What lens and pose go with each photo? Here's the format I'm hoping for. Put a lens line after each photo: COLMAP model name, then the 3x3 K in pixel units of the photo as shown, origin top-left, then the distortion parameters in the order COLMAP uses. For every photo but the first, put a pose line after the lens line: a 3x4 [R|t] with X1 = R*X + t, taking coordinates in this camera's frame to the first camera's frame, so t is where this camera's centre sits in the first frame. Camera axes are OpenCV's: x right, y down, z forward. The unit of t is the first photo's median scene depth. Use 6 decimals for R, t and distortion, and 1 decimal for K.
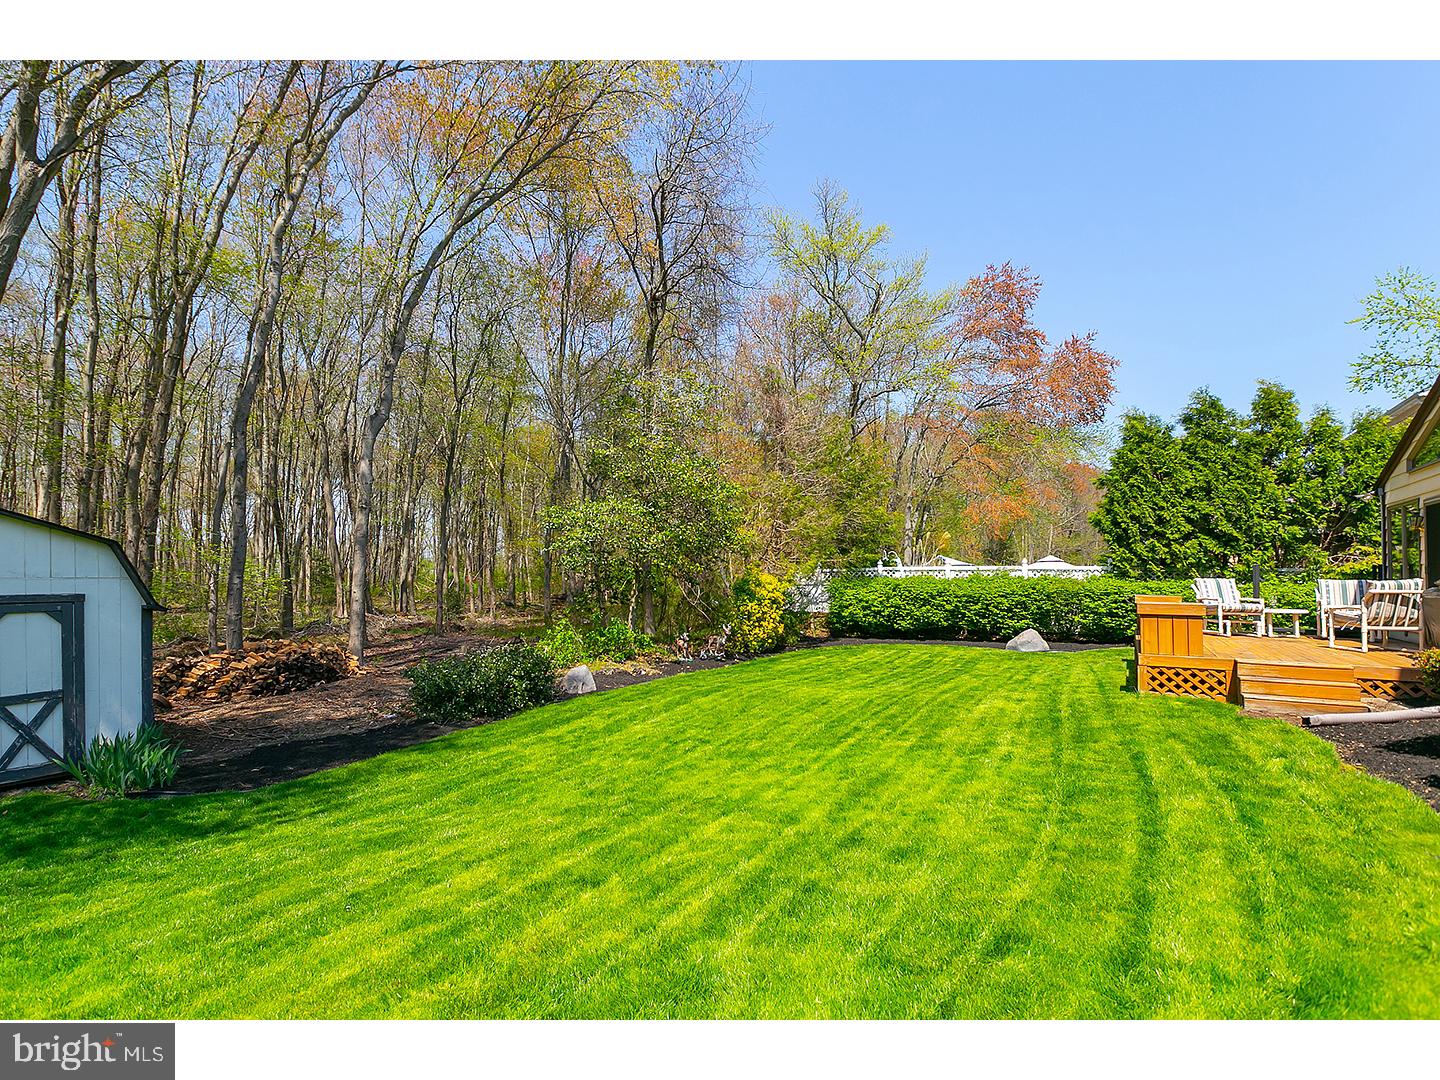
lens RADIAL K [[712.5, 0, 720.0], [0, 712.5, 540.0], [0, 0, 1]] dist [0.001230, 0.000438]
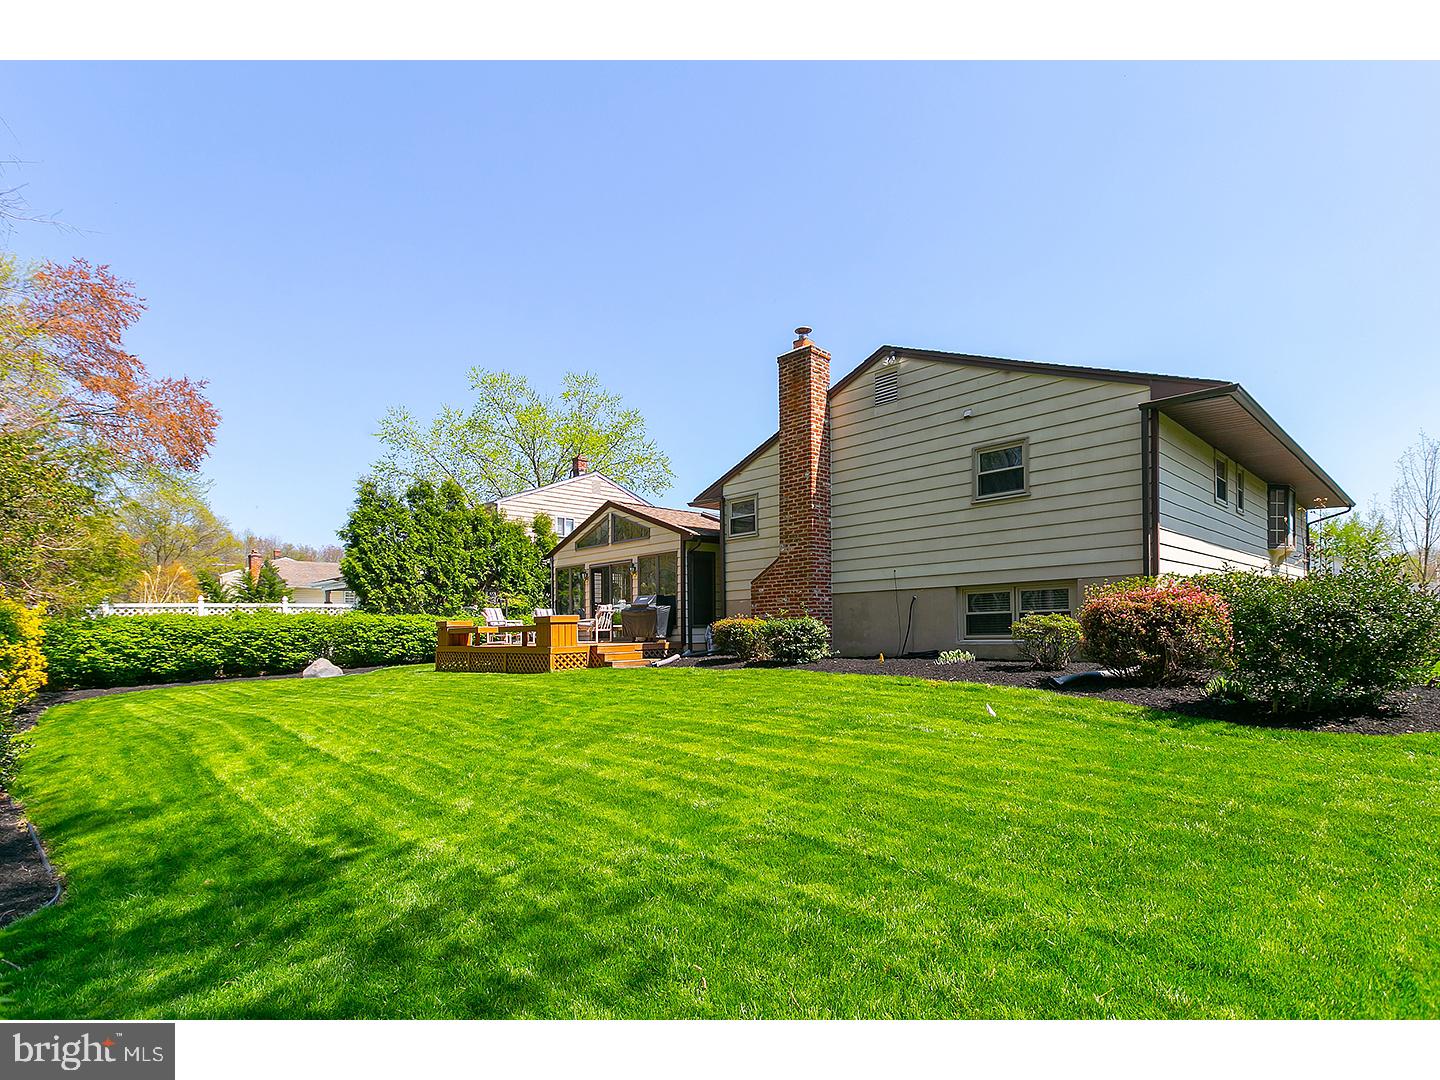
lens RADIAL K [[712.5, 0, 720.0], [0, 712.5, 540.0], [0, 0, 1]] dist [0.001230, 0.000438]
pose [[0.214167, 0.108584, 0.970743, -0.521492], [-0.021350, 0.994085, -0.106485, 0.046074], [-0.976564, 0.002080, 0.215219, 0.153944]]
